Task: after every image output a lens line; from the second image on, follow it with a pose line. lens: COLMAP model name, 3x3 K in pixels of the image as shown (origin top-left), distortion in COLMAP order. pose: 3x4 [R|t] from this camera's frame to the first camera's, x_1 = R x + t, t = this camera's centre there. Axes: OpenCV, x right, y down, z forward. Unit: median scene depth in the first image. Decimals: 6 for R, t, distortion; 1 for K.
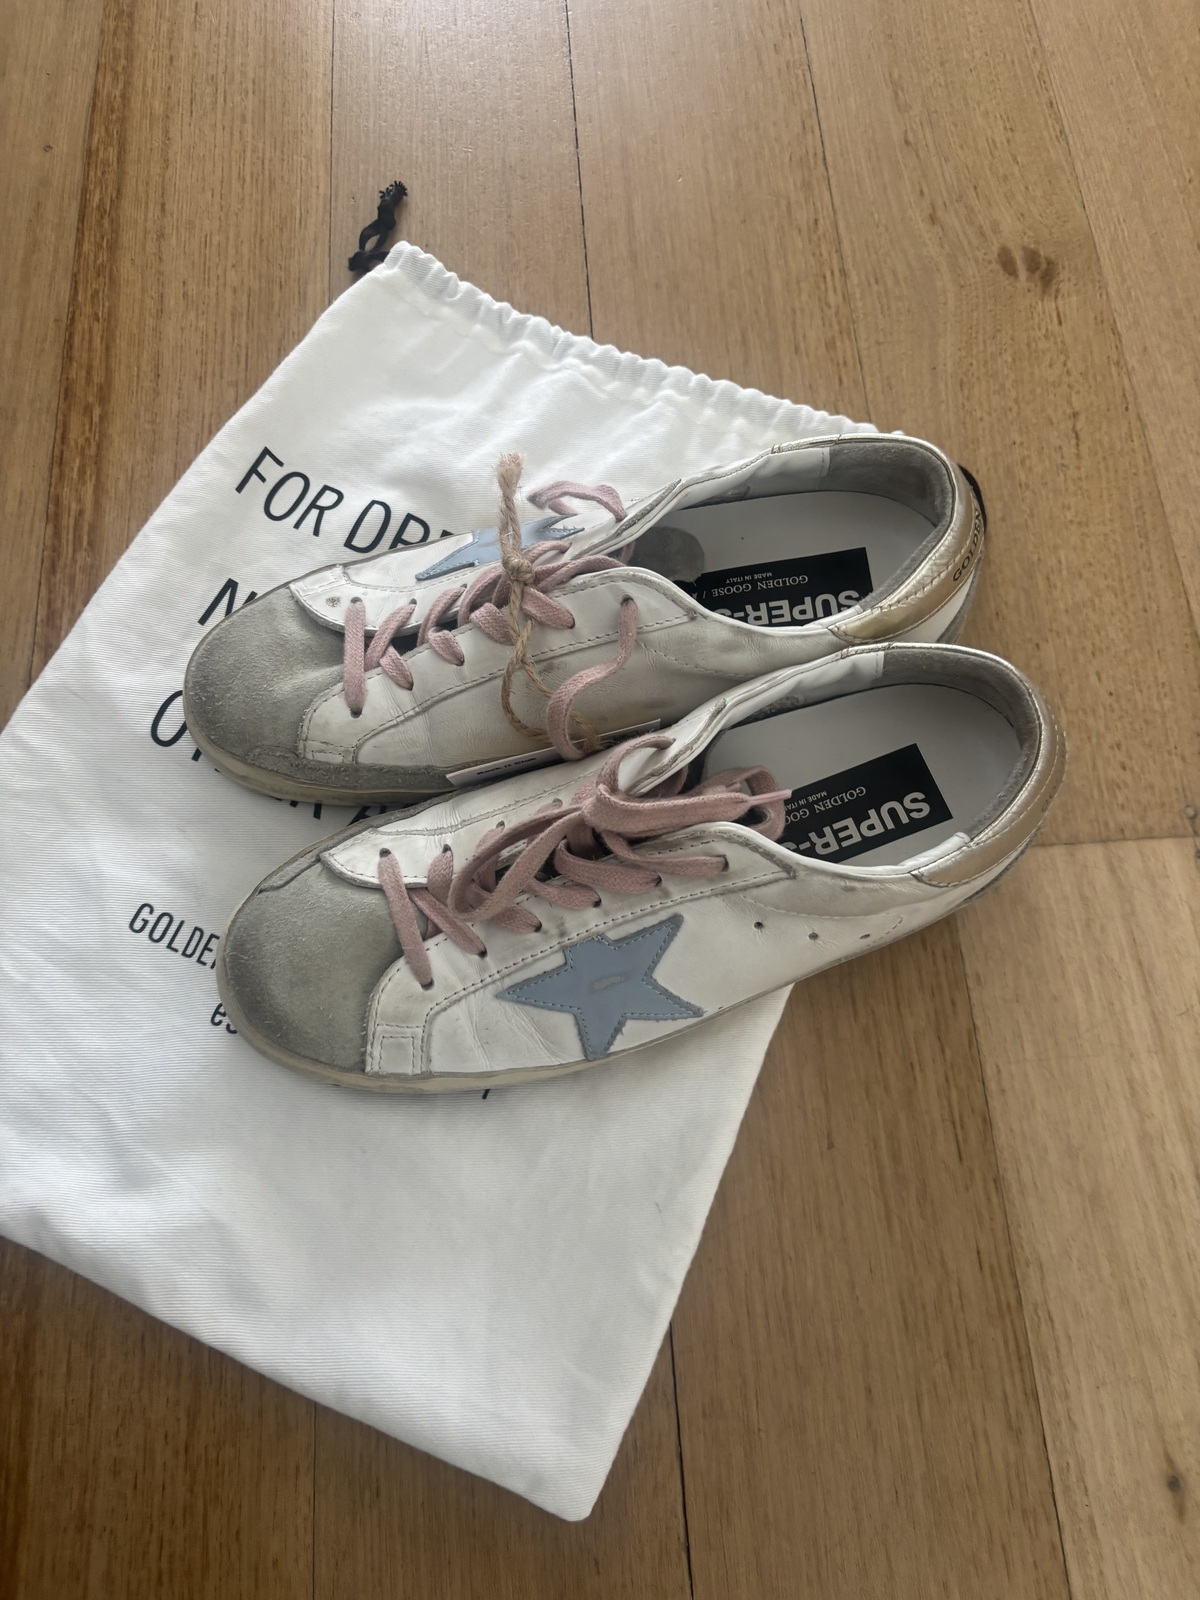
lens RADIAL K [[1262.2, 0, 583.2], [0, 1262.2, 785.7], [0, 0, 1]] dist [0.018897, -0.038178]
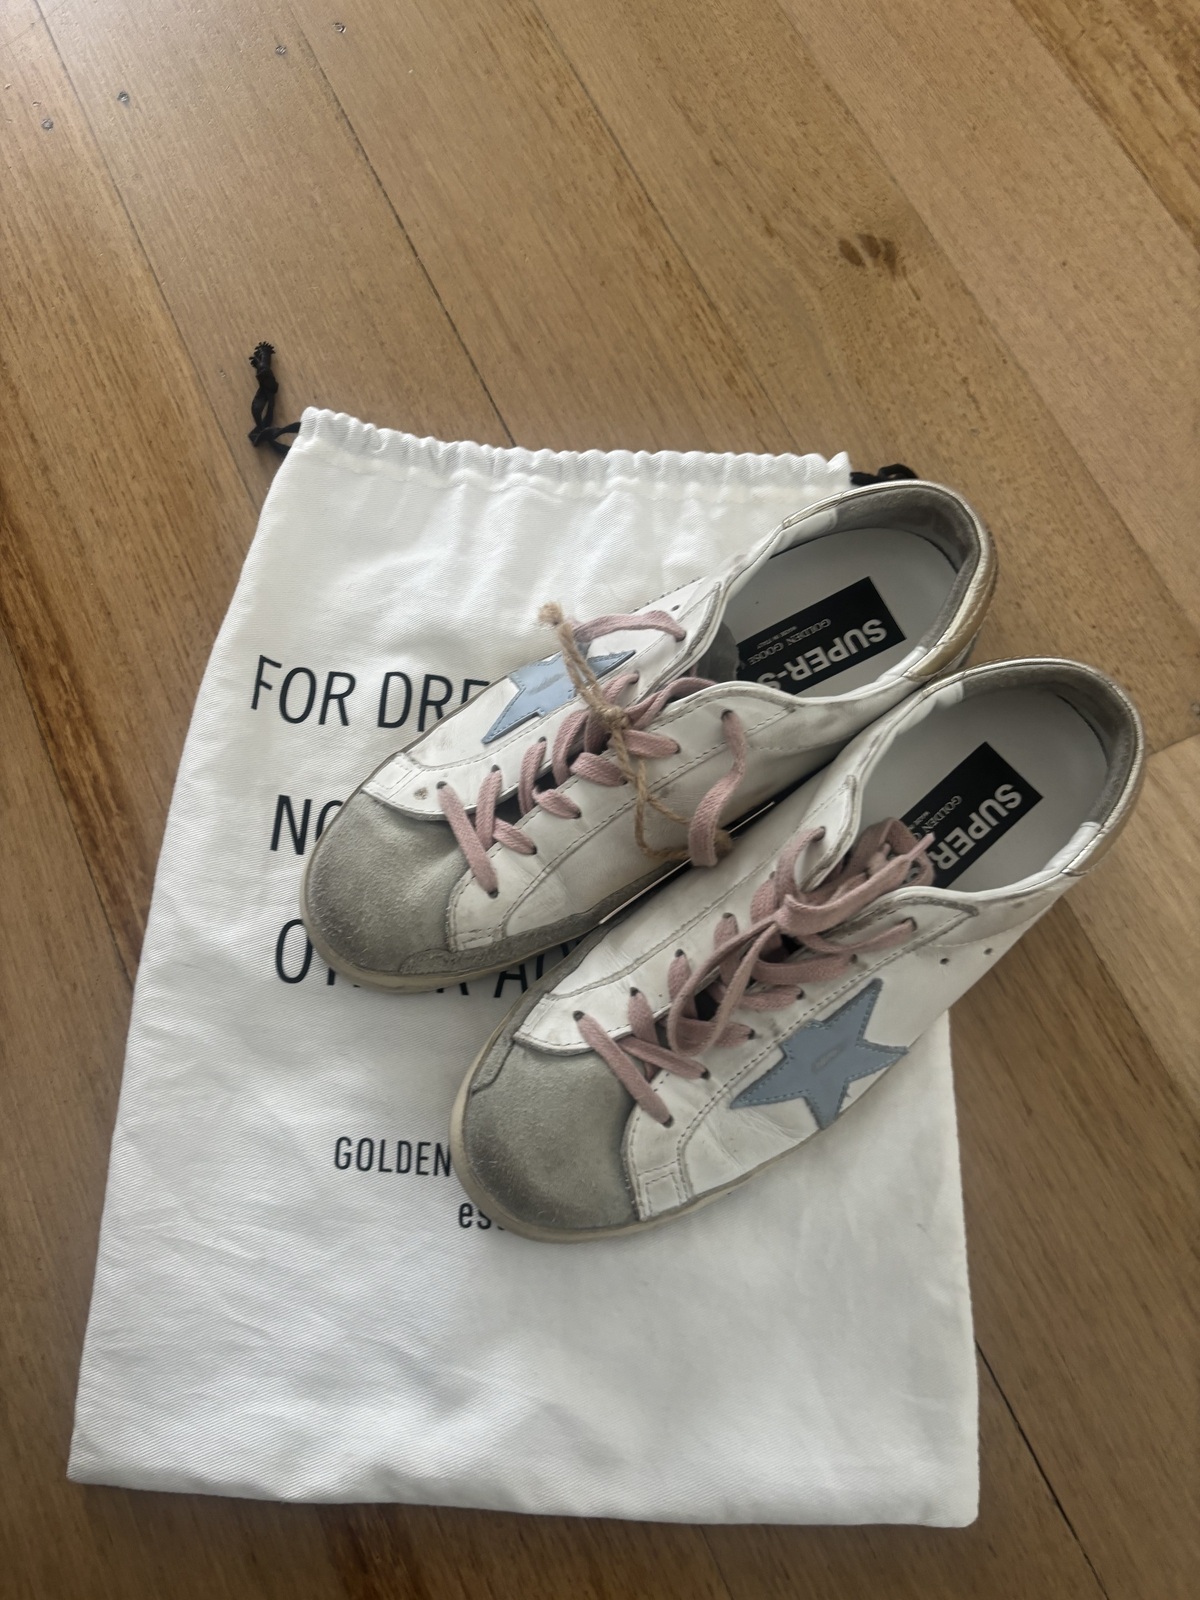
lens RADIAL K [[1262.2, 0, 568.6], [0, 1262.2, 785.2], [0, 0, 1]] dist [0.018897, -0.038178]
pose [[0.931032, -0.335285, 0.144094, -0.225319], [0.327917, 0.941892, 0.072873, -0.182889], [-0.160154, -0.020596, 0.986877, -0.016469]]
